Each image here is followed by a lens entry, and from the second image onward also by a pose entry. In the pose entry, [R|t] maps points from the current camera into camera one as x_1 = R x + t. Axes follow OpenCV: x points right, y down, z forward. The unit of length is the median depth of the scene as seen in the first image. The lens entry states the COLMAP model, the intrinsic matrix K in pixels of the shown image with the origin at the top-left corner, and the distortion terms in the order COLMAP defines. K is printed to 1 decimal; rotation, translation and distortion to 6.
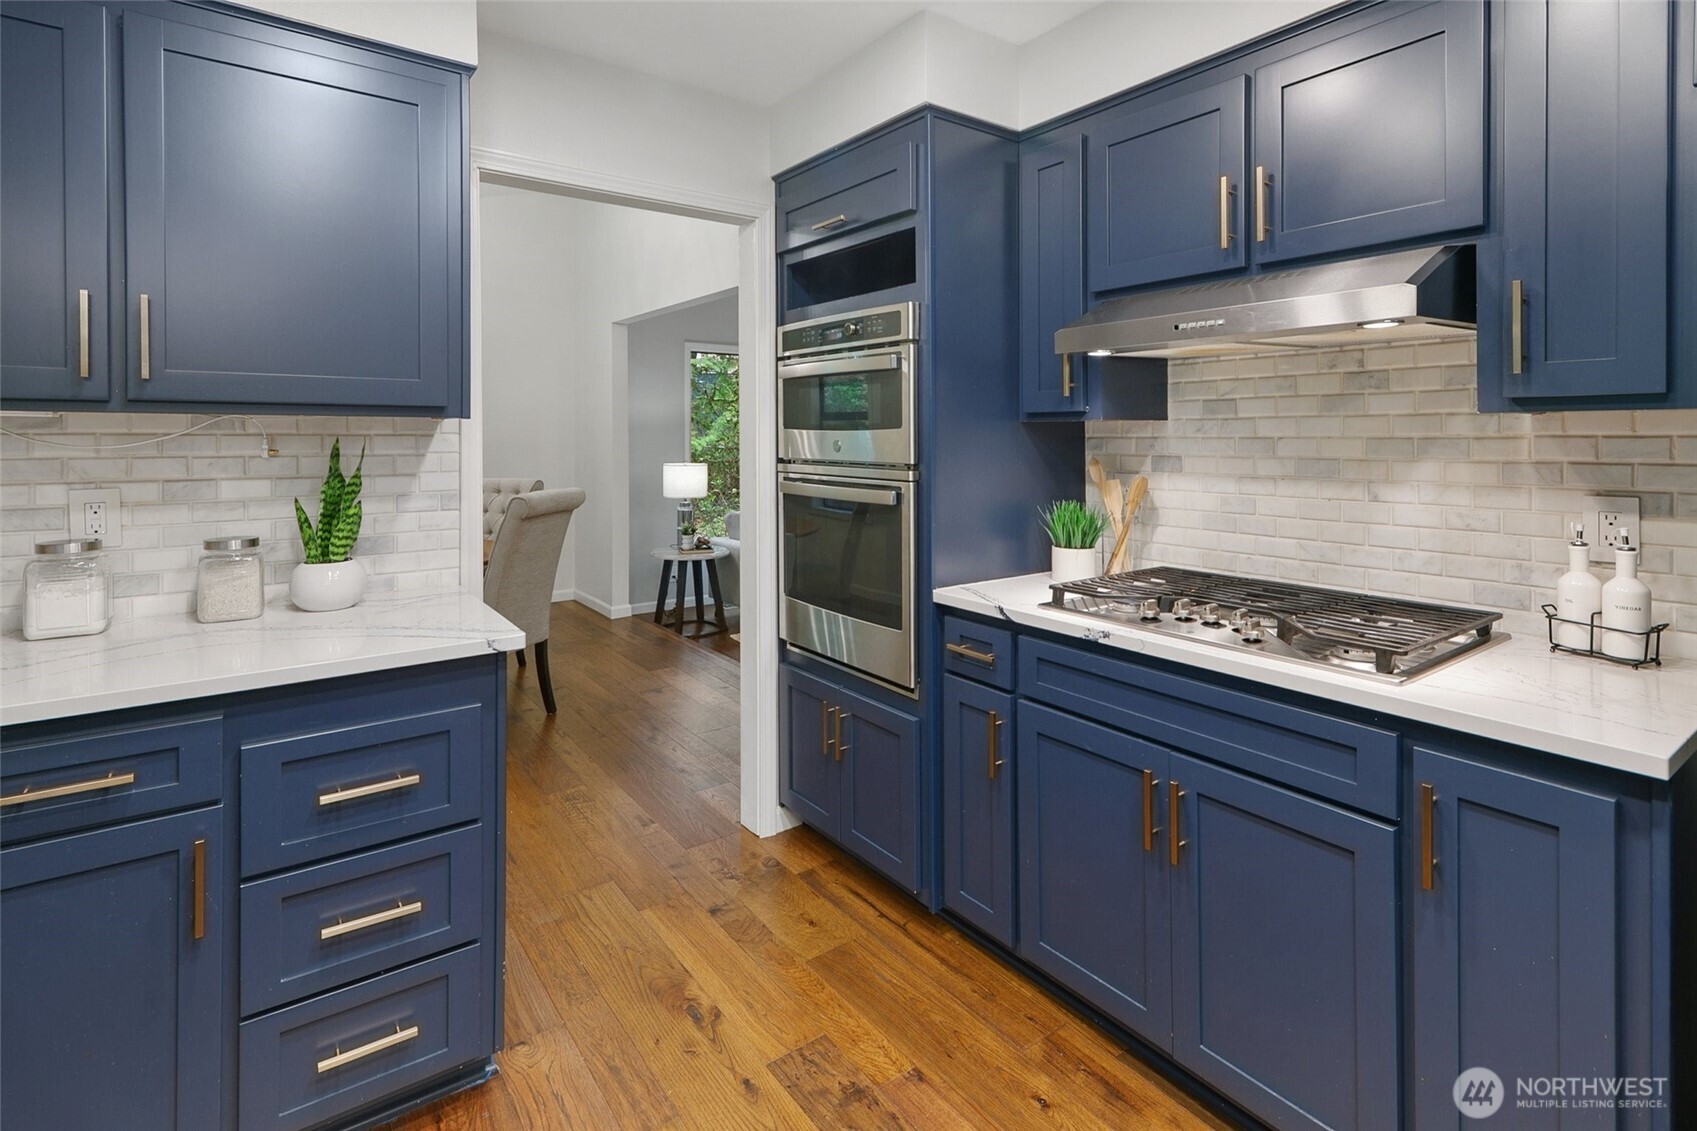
lens RADIAL K [[821.5, 0, 850.4], [0, 821.5, 437.6], [0, 0, 1]] dist [0.001213, -0.000003]
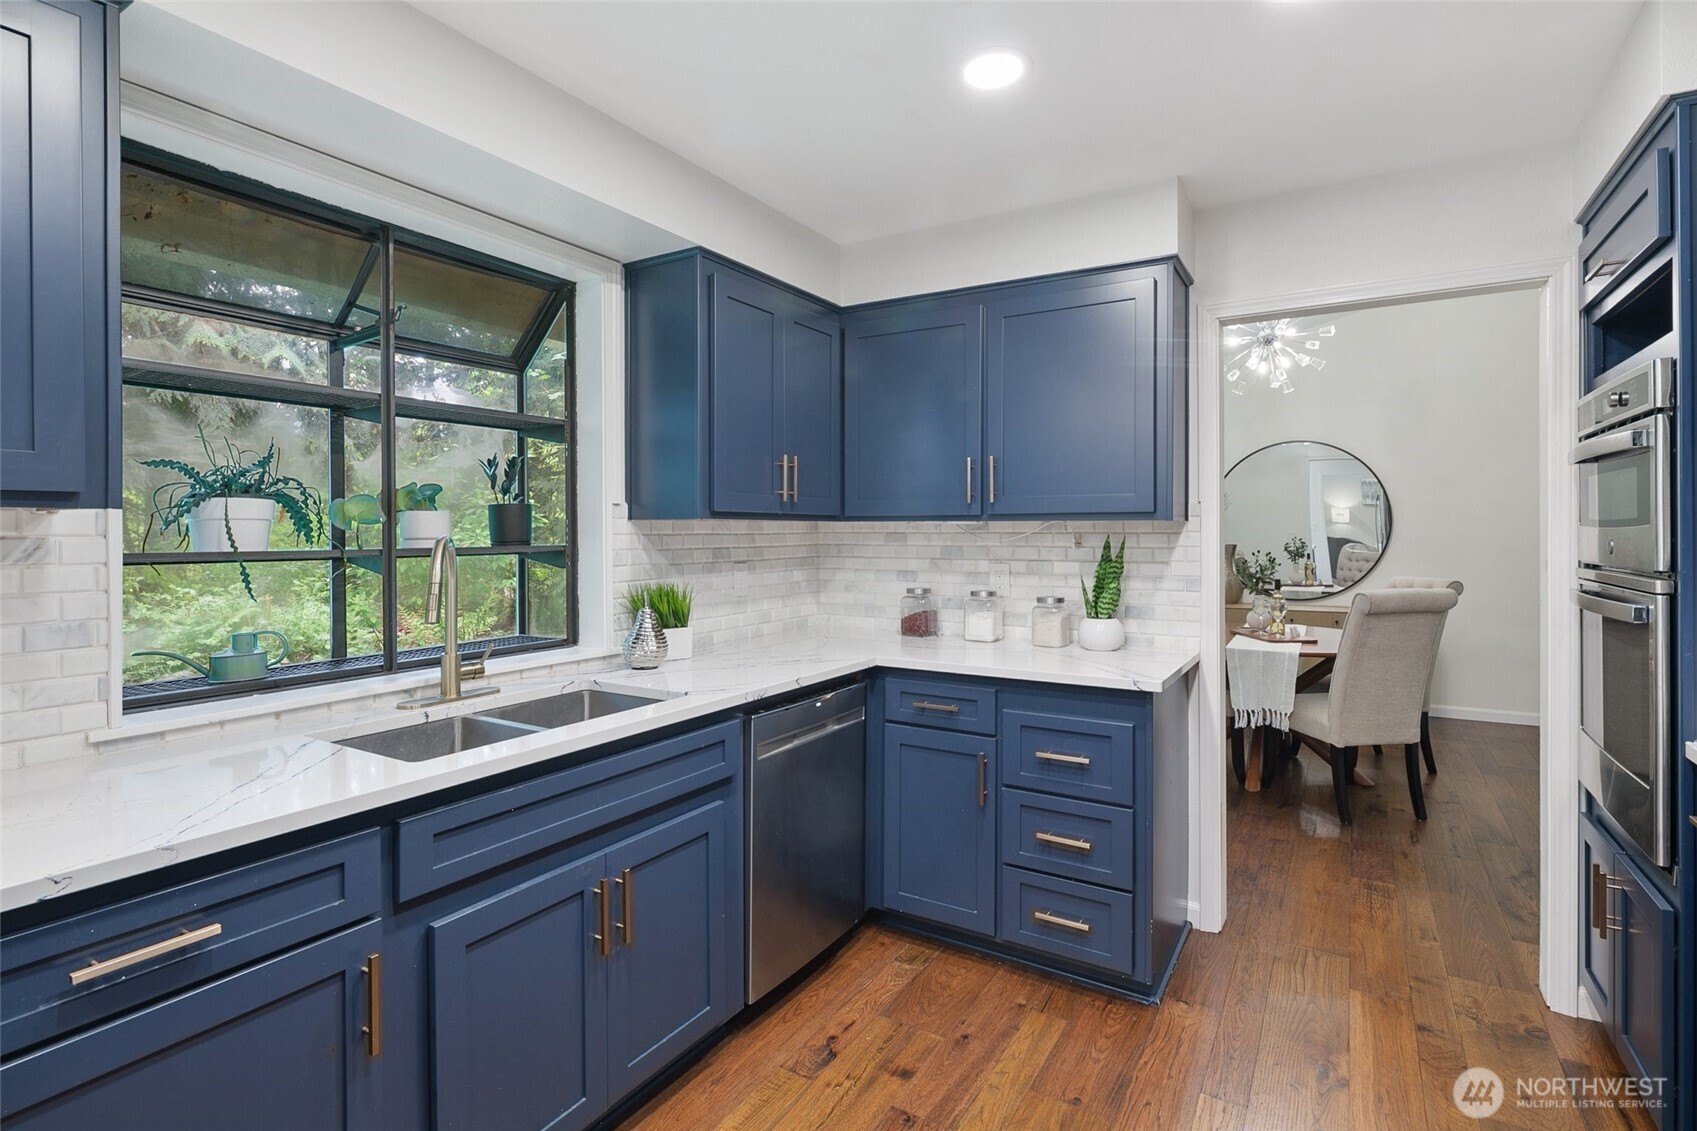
lens RADIAL K [[827.9, 0, 852.5], [0, 827.9, 537.3], [0, 0, 1]] dist [0.001222, 0.000814]
pose [[0.382479, 0.005234, -0.923949, 0.570824], [-0.002330, 0.999986, 0.004700, -0.001652], [0.923961, 0.000355, 0.382486, 0.014678]]
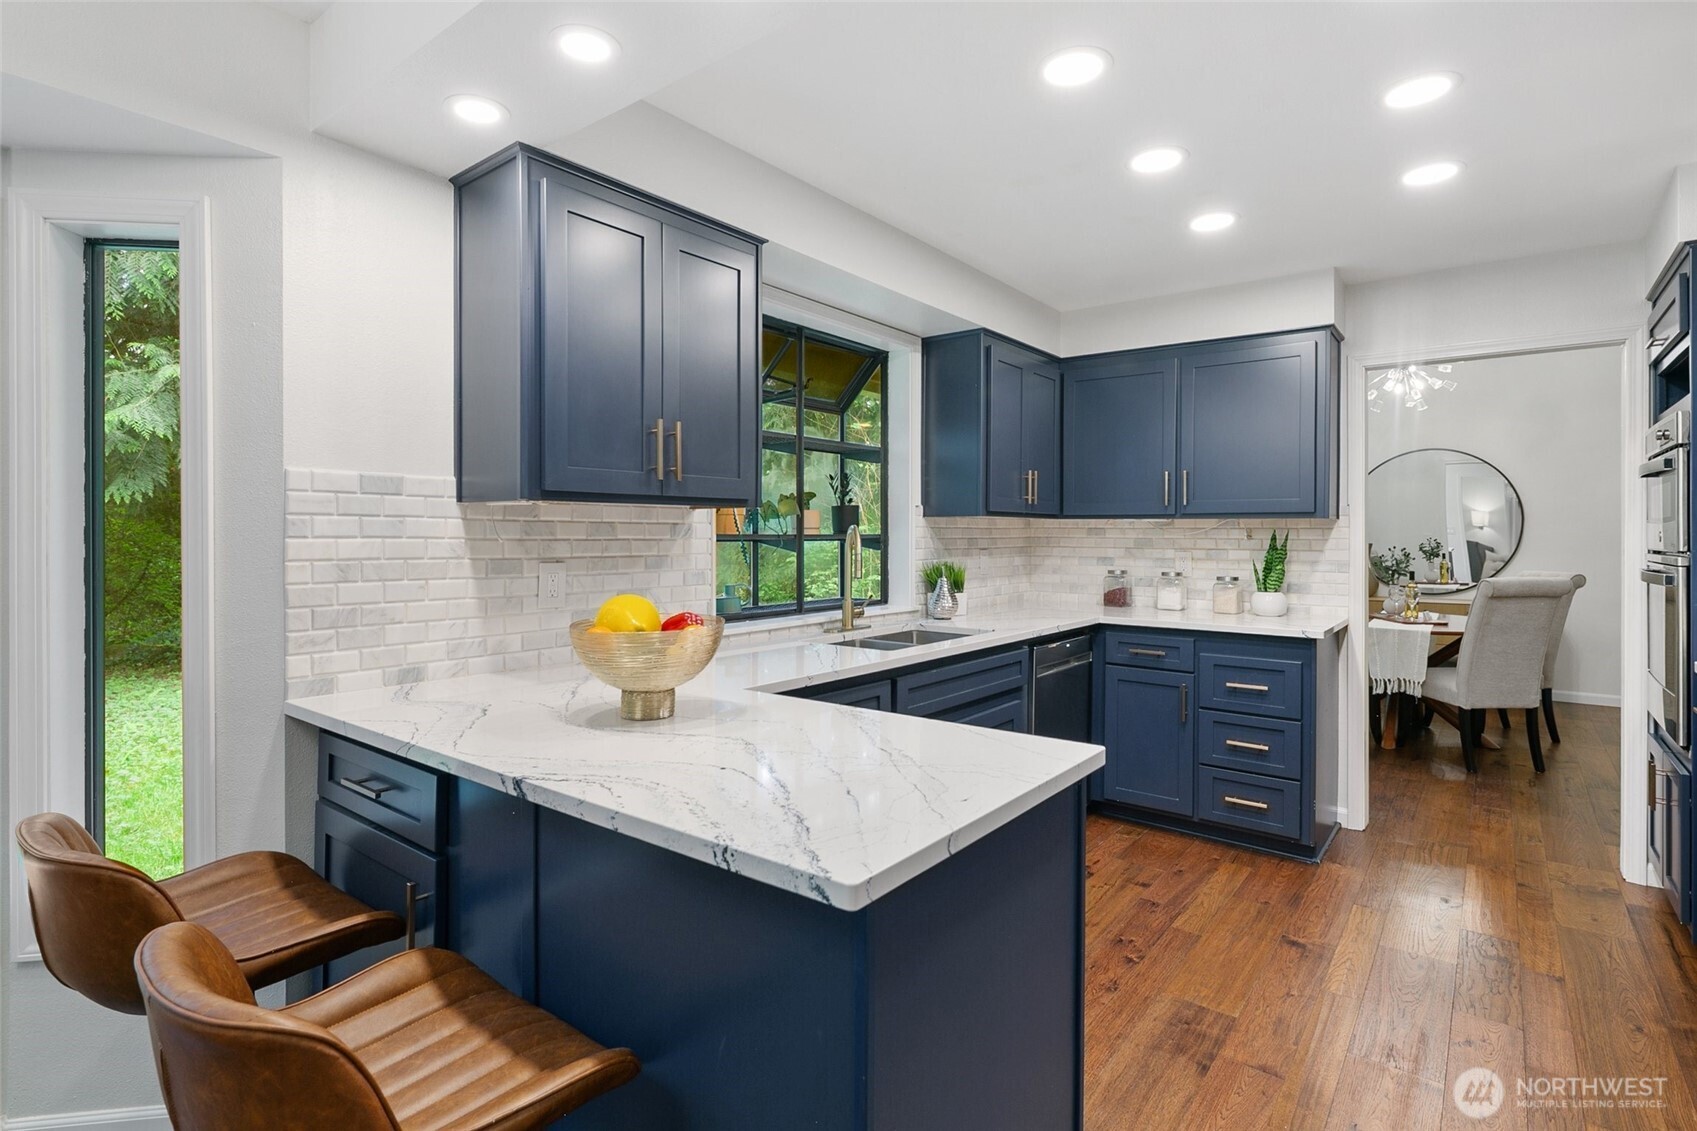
lens RADIAL K [[832.9, 0, 851.6], [0, 832.9, 535.9], [0, 0, 1]] dist [0.001644, -0.001619]
pose [[0.270366, 0.003500, -0.962751, 1.014726], [-0.007729, 0.999969, 0.001465, 0.020056], [0.962727, 0.007046, 0.270384, -0.503423]]
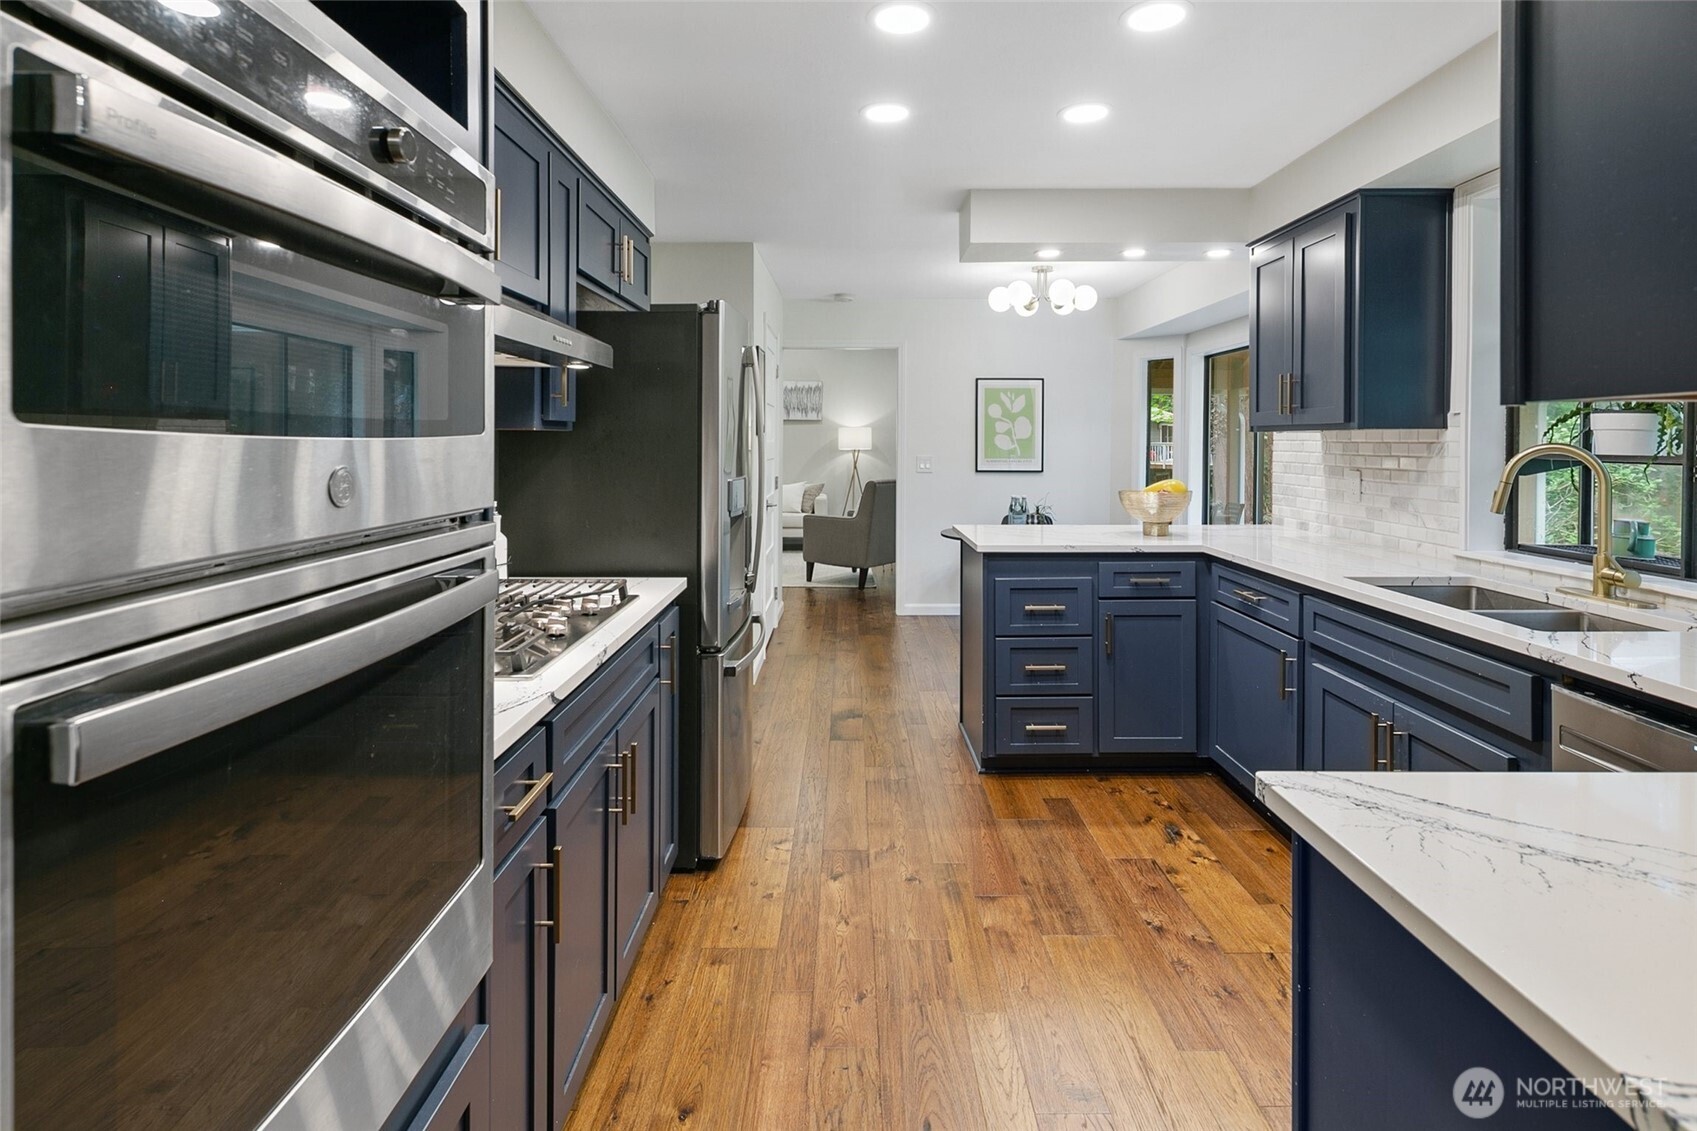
lens RADIAL K [[839.9, 0, 877.6], [0, 839.9, 438.1], [0, 0, 1]] dist [-0.000279, -0.000576]
pose [[-0.825349, -0.000156, 0.564622, -0.430505], [0.001071, 0.999998, 0.001841, -0.009005], [-0.564621, 0.002124, -0.825347, 1.433202]]
